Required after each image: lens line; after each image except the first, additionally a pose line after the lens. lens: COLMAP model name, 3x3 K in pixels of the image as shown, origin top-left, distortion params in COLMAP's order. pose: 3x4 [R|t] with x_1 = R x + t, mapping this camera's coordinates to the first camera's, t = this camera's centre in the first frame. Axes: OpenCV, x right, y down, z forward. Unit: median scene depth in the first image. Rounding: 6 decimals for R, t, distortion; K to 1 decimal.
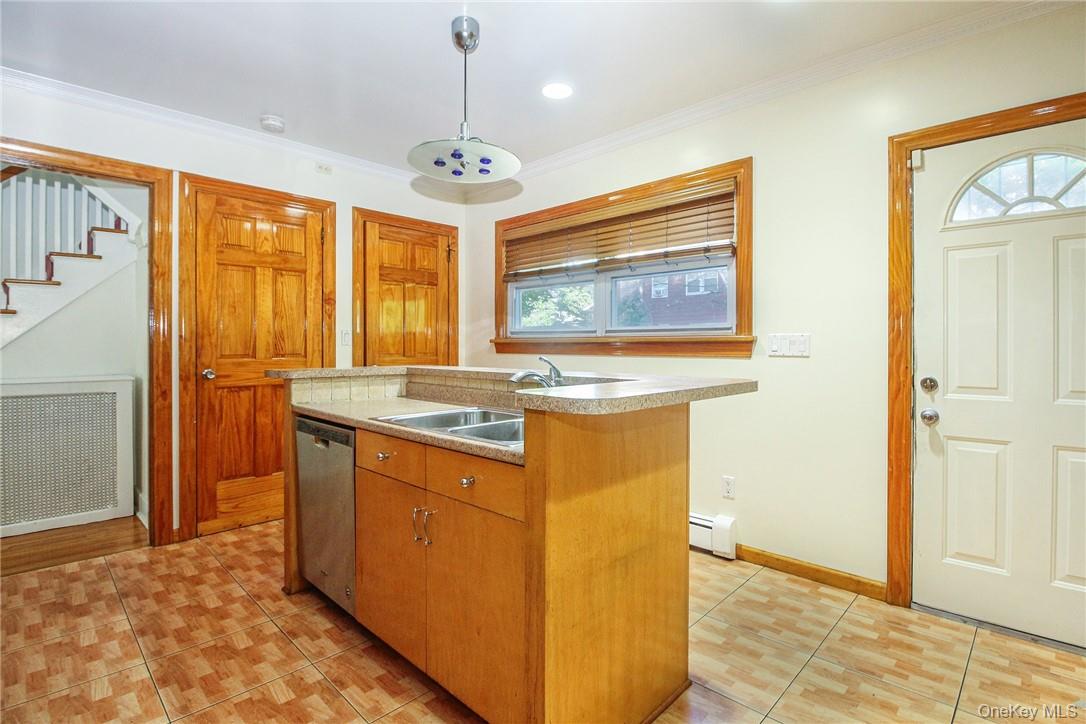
lens RADIAL K [[522.5, 0, 547.2], [0, 522.5, 350.0], [0, 0, 1]] dist [-0.002609, -0.012184]
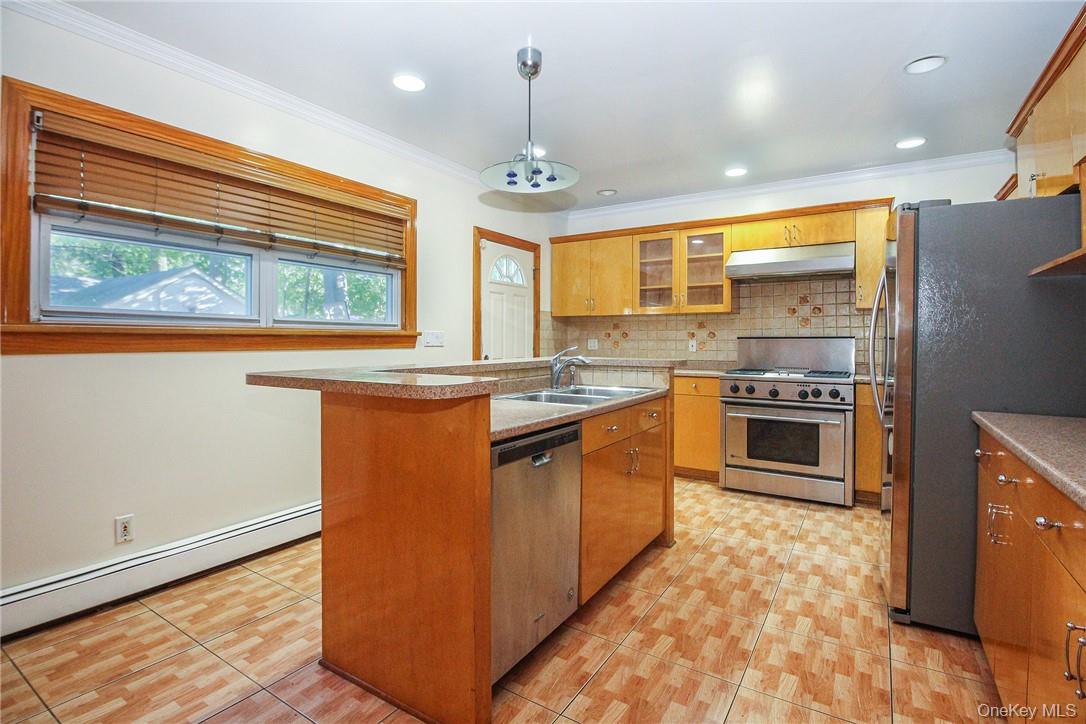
lens RADIAL K [[500.1, 0, 544.7], [0, 500.1, 384.9], [0, 0, 1]] dist [-0.060671, 0.000301]
pose [[-0.197694, -0.078580, 0.977109, -0.793758], [0.008496, 0.996607, 0.081867, 0.005068], [-0.980227, 0.024486, -0.196356, 0.788249]]
